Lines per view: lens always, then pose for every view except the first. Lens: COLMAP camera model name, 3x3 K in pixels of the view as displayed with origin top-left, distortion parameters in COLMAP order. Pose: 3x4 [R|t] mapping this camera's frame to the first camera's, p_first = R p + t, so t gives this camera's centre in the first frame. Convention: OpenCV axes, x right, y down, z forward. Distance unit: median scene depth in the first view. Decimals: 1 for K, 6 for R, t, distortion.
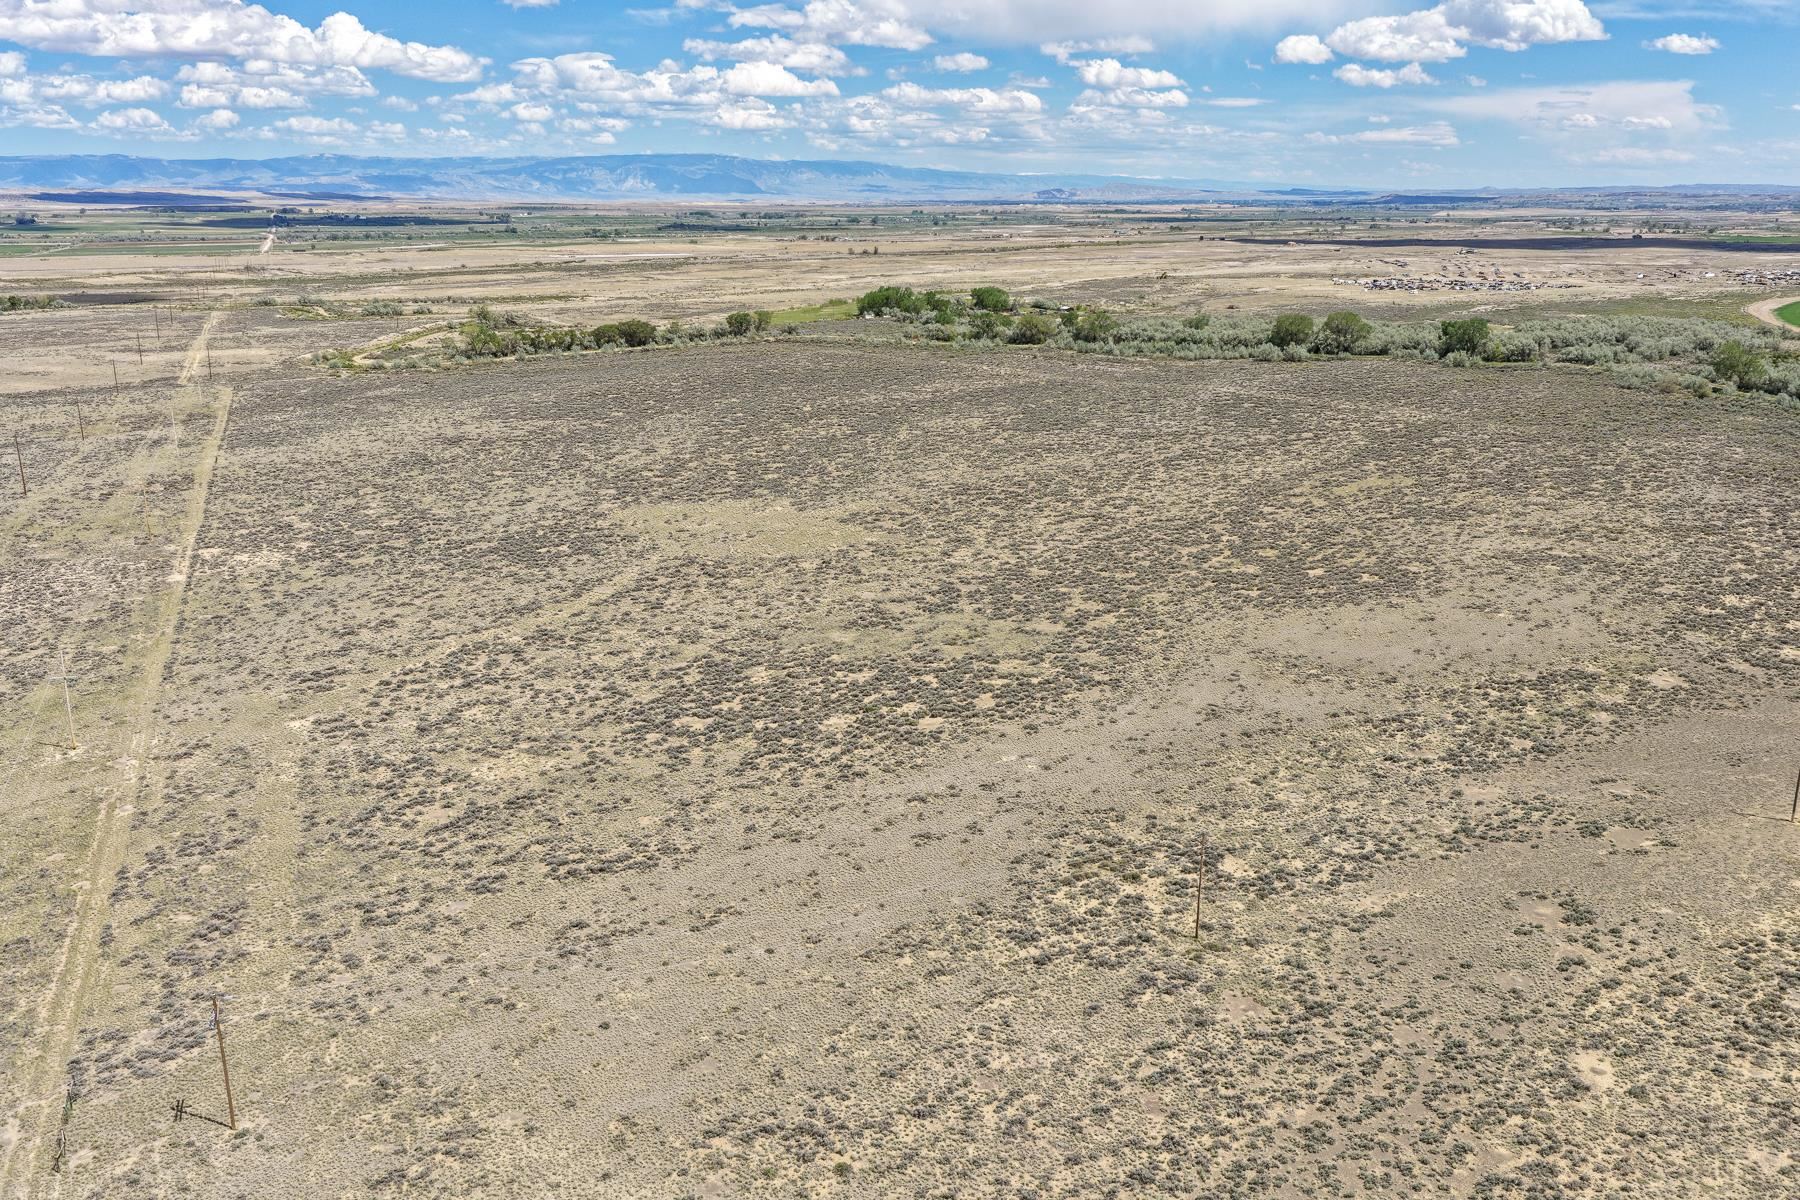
lens RADIAL K [[1496.6, 0, 900.0], [0, 1496.6, 600.0], [0, 0, 1]] dist [-0.015833, 0.041432]
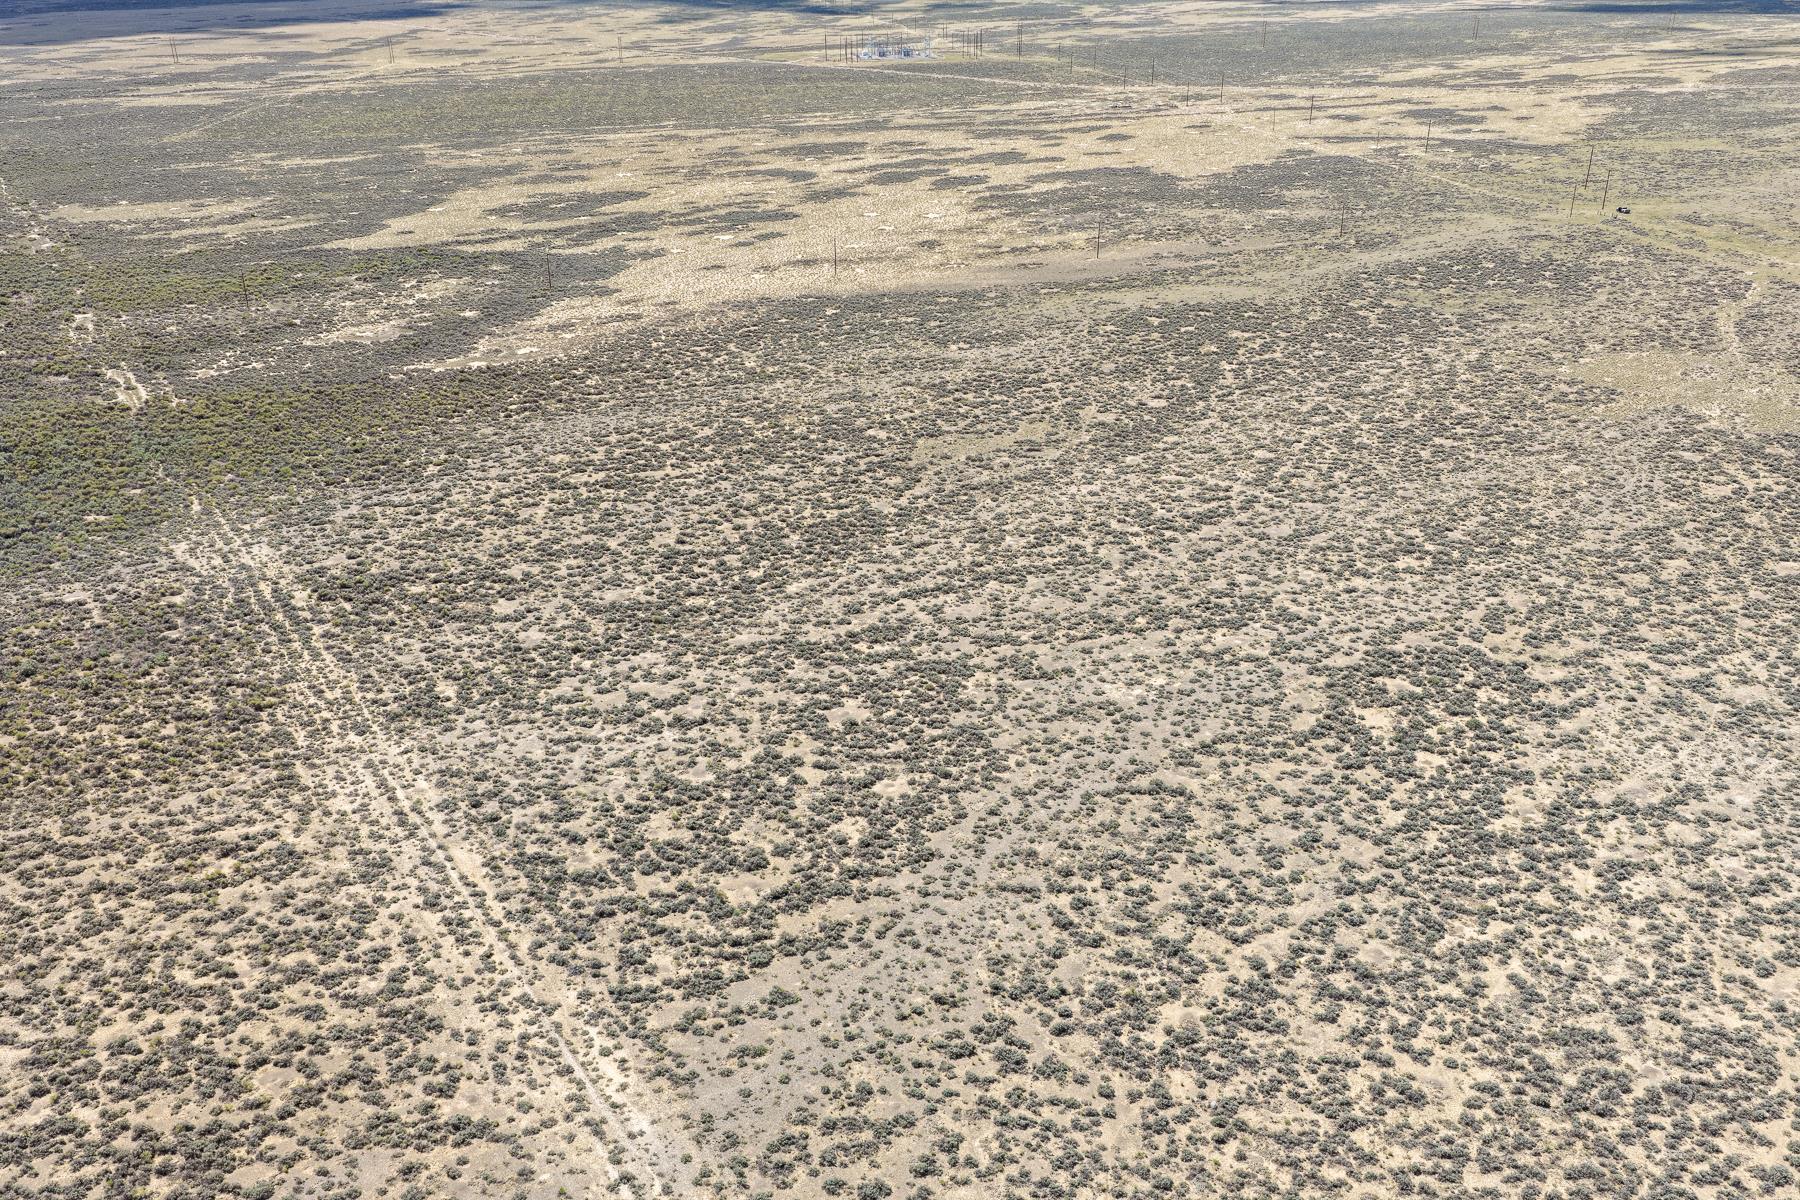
lens RADIAL K [[1514.7, 0, 900.0], [0, 1514.7, 600.0], [0, 0, 1]] dist [-0.021323, 0.051678]
pose [[-0.984282, -0.064523, 0.164396, 0.309362], [0.052310, 0.782579, 0.620350, -0.718572], [-0.168680, 0.619199, -0.766903, 2.352794]]
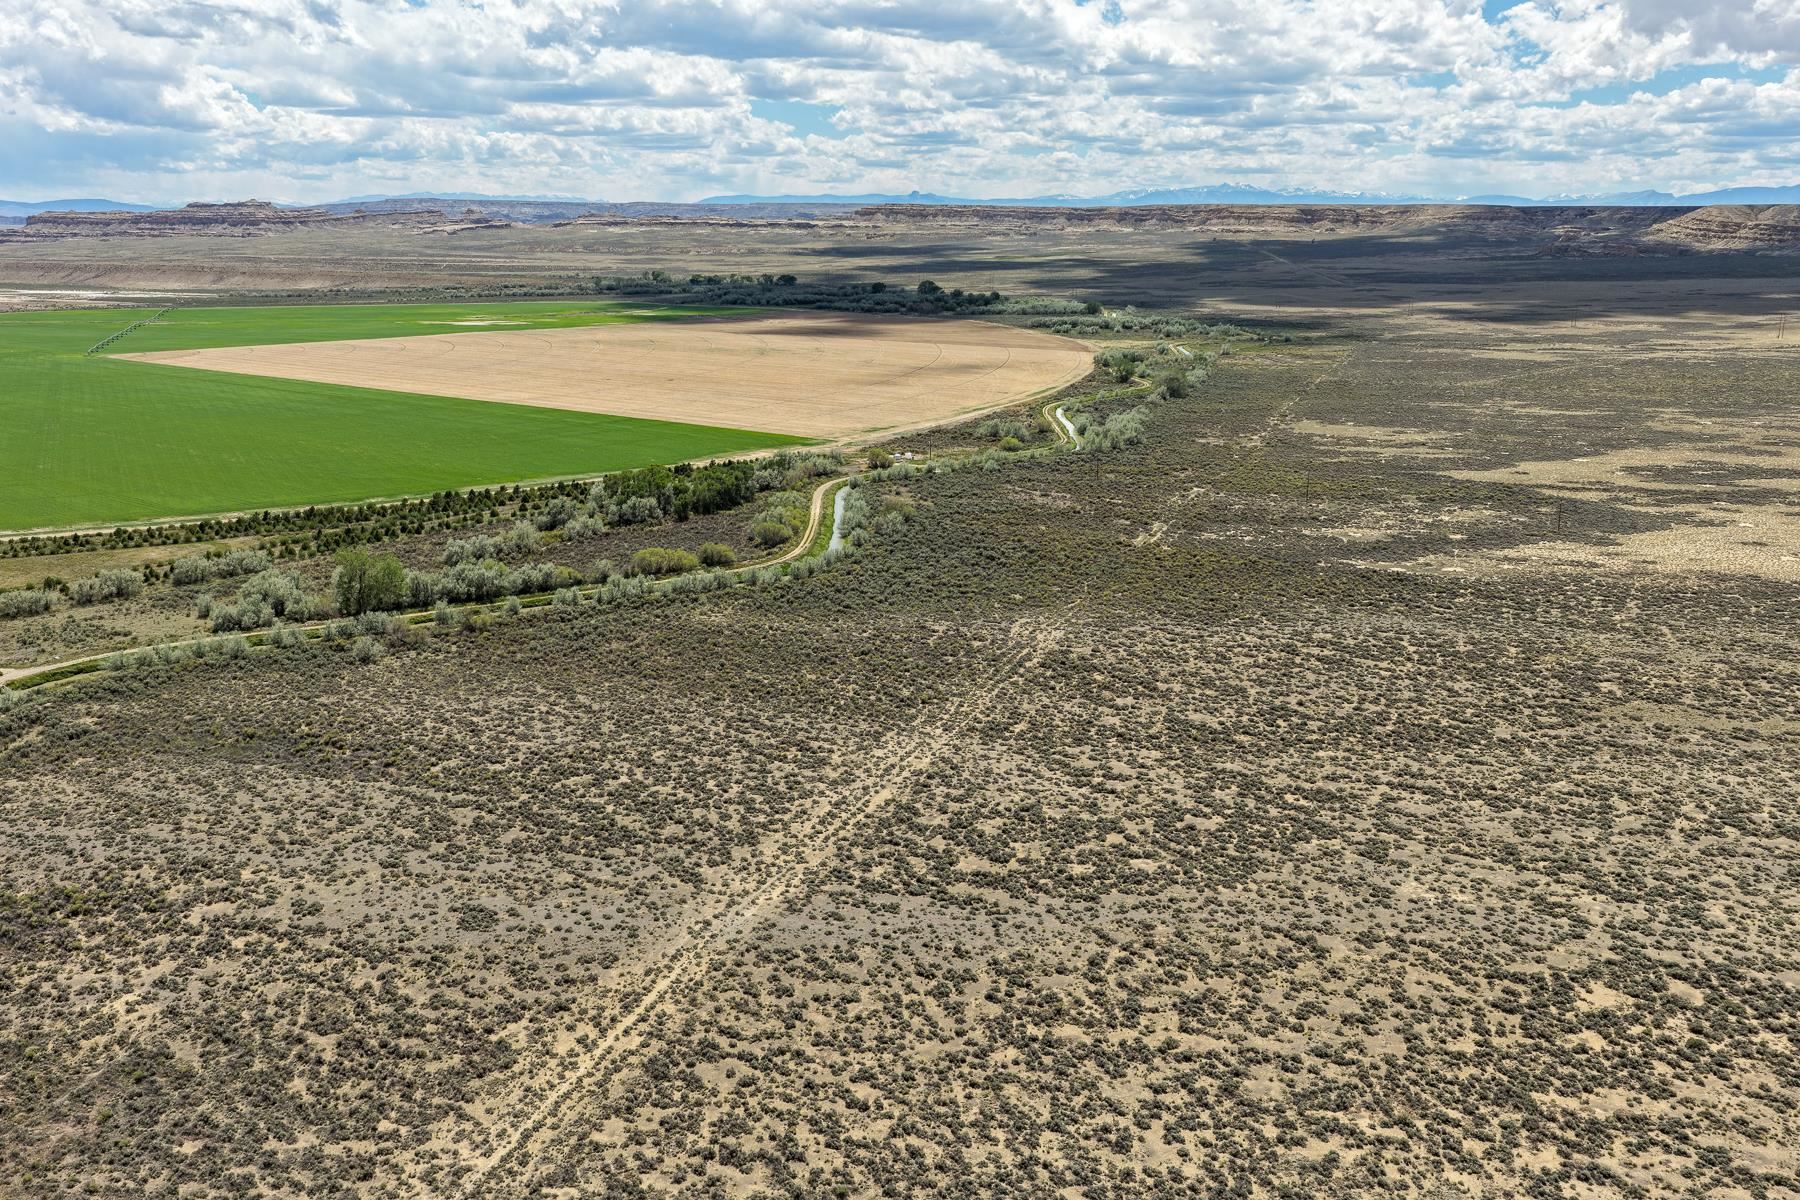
lens RADIAL K [[1490.7, 0, 896.4], [0, 1490.7, 614.8], [0, 0, 1]] dist [-0.011632, 0.036060]
pose [[-0.443841, -0.225311, 0.867318, -0.210645], [0.233922, 0.905184, 0.354855, -0.688628], [-0.865035, 0.360384, -0.349053, 2.247826]]
